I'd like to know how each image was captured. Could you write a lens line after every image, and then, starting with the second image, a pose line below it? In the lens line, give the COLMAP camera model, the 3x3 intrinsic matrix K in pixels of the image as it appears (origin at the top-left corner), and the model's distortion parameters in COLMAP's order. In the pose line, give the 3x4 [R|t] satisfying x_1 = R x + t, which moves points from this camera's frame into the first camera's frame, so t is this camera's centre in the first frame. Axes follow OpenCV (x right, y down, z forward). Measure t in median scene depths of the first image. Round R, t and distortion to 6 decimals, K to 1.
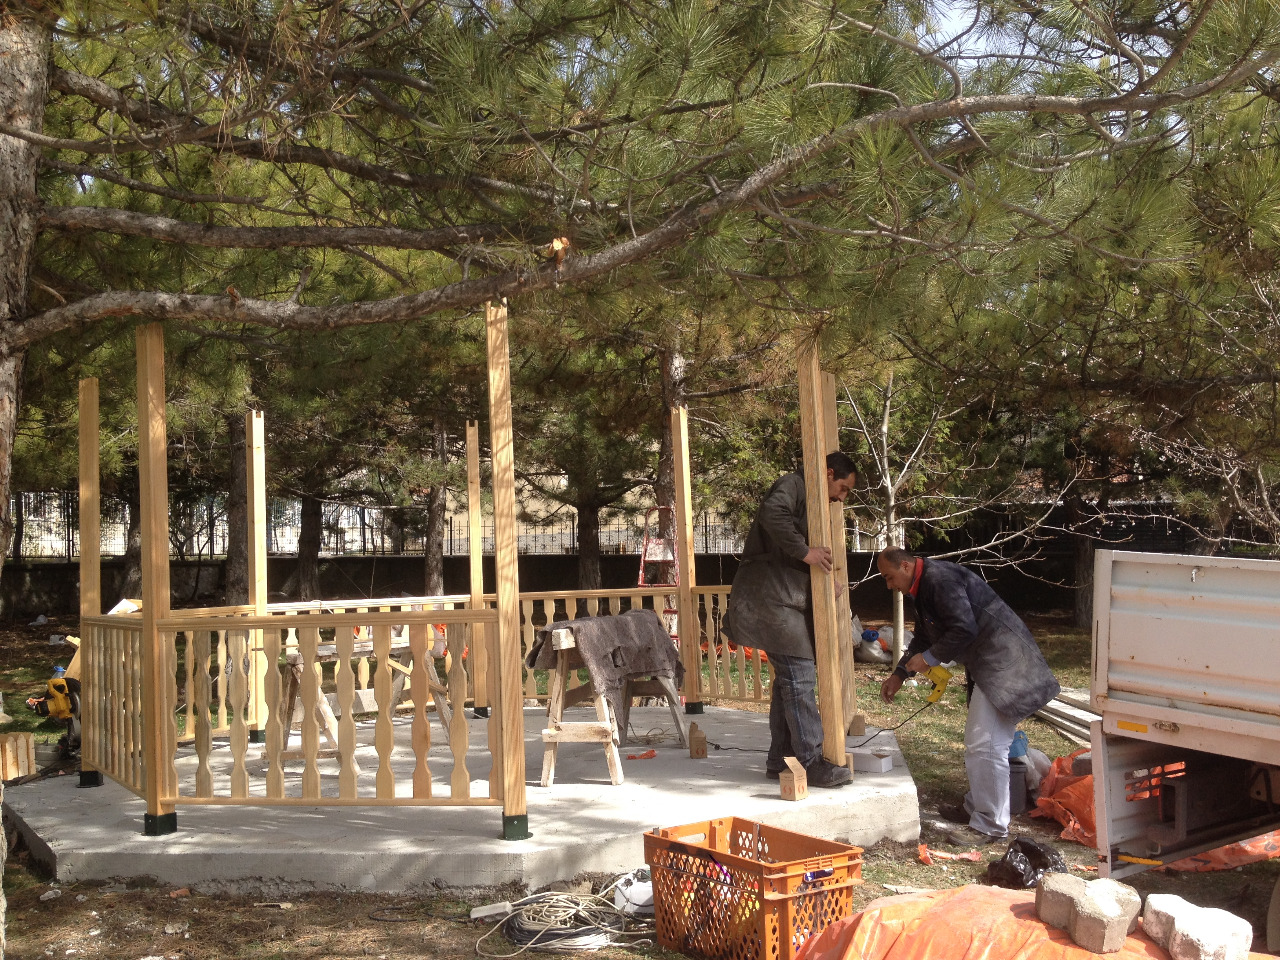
lens RADIAL K [[1134.0, 0, 640.0], [0, 1134.0, 480.0], [0, 0, 1]] dist [0.110294, -0.215656]
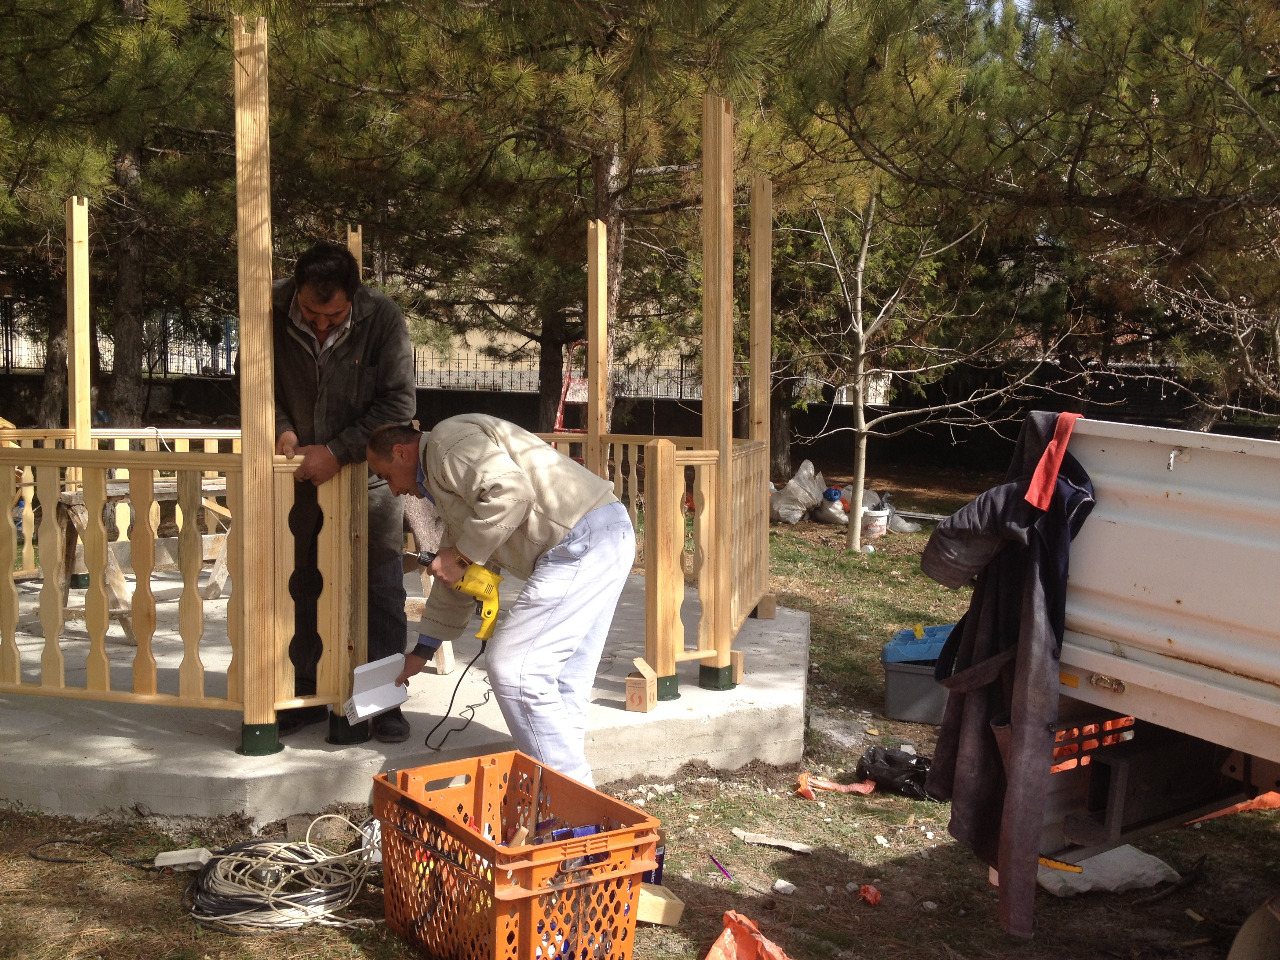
lens RADIAL K [[1125.1, 0, 640.0], [0, 1125.1, 480.0], [0, 0, 1]] dist [0.120174, -0.254704]
pose [[0.998783, 0.049298, -0.001734, 0.095632], [-0.048586, 0.989218, 0.138157, 0.010453], [0.008527, -0.137905, 0.990409, 0.187361]]
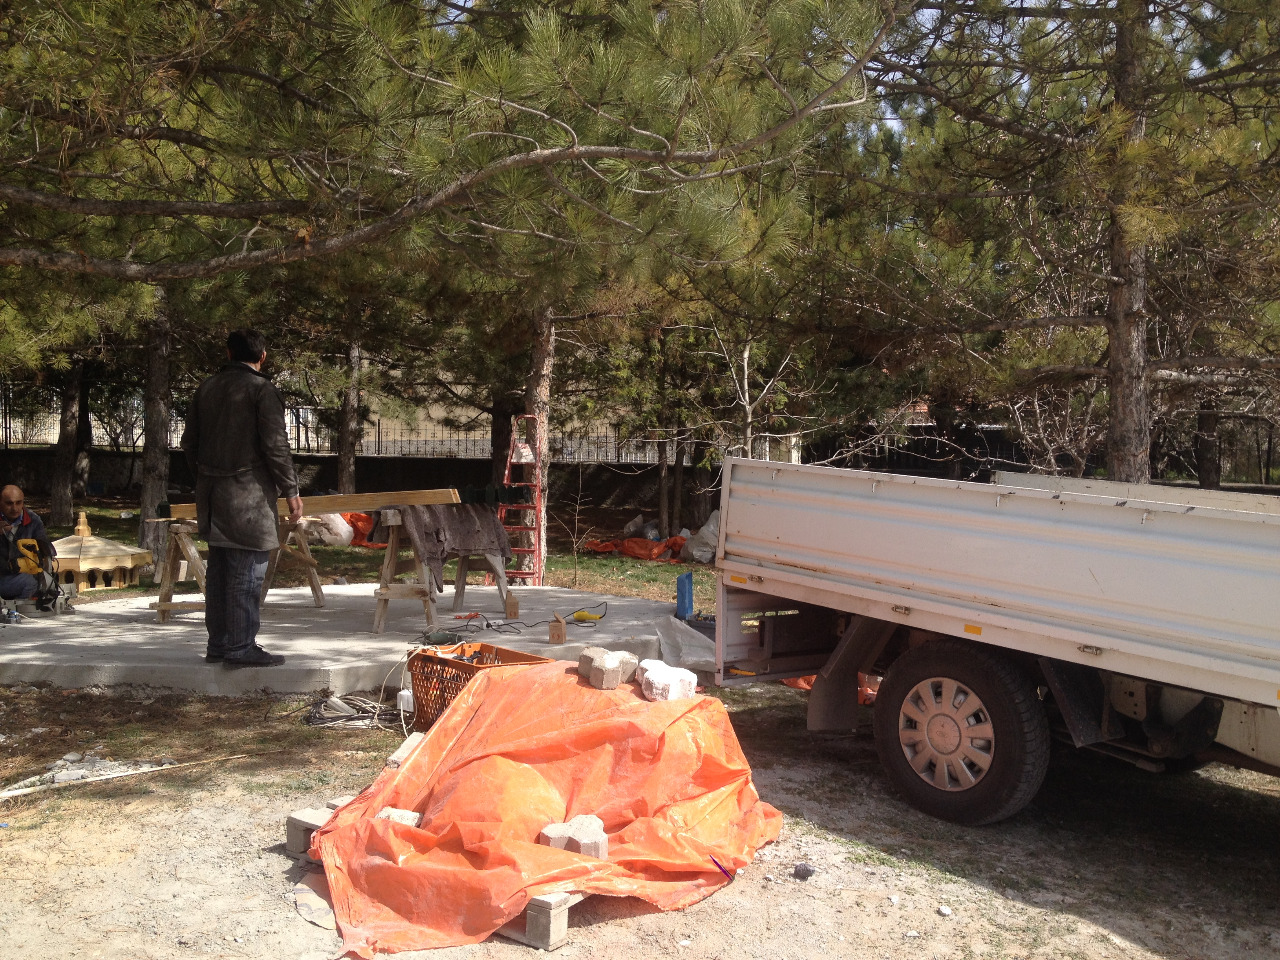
lens RADIAL K [[1134.0, 0, 640.0], [0, 1134.0, 480.0], [0, 0, 1]] dist [0.110294, -0.215656]
pose [[0.998779, 0.033436, 0.036377, 0.133296], [-0.036196, 0.996290, 0.078083, -0.008535], [-0.033631, -0.079305, 0.996283, -0.213603]]
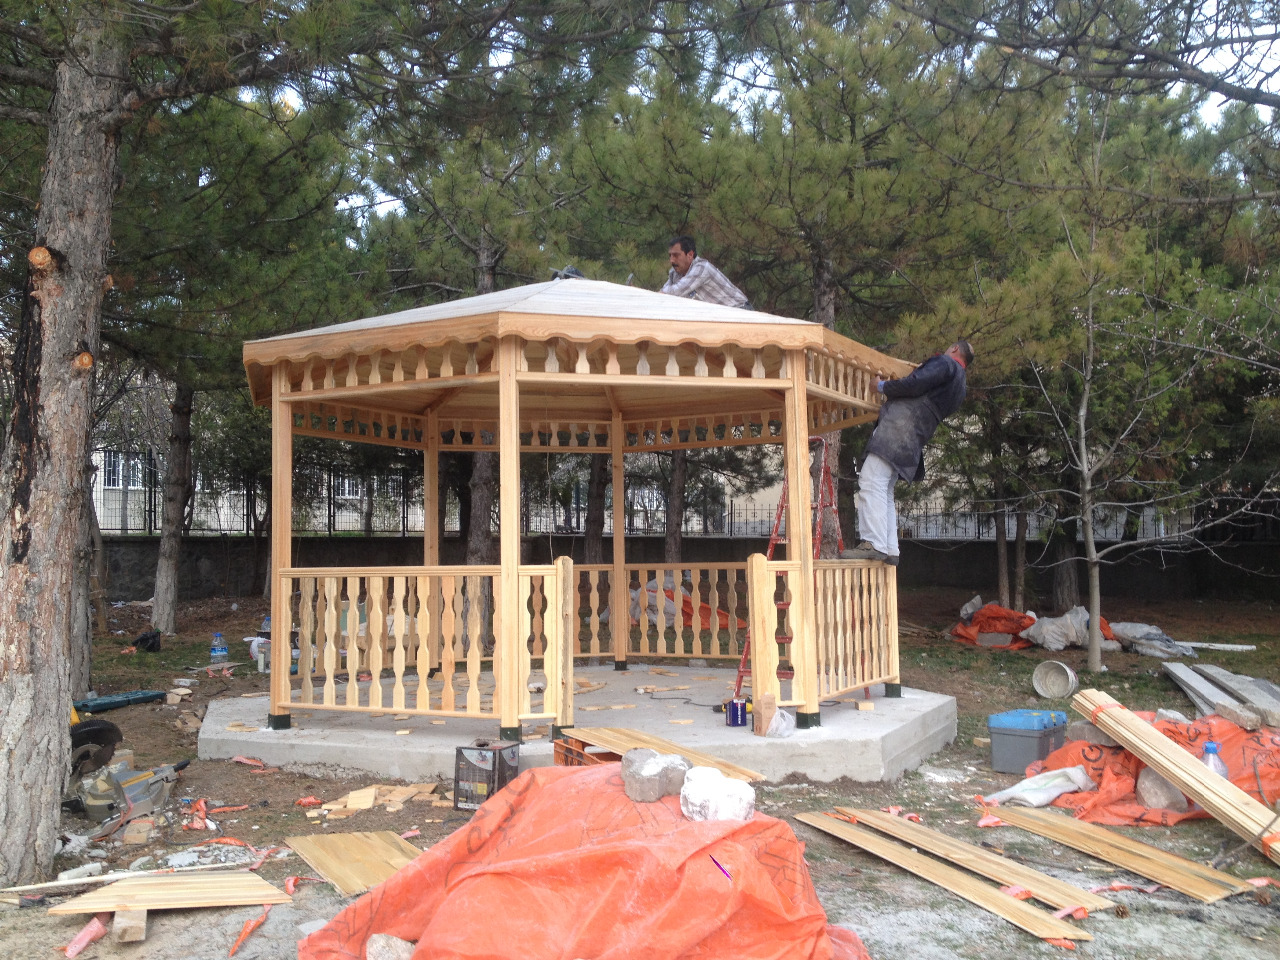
lens RADIAL K [[1149.1, 0, 684.2], [0, 1149.1, 481.2], [0, 0, 1]] dist [0.016185, 0.005330]
pose [[0.960901, 0.002703, -0.276881, 0.286867], [0.000988, 0.999913, 0.013189, 0.003215], [0.276892, -0.012947, 0.960814, -0.101678]]
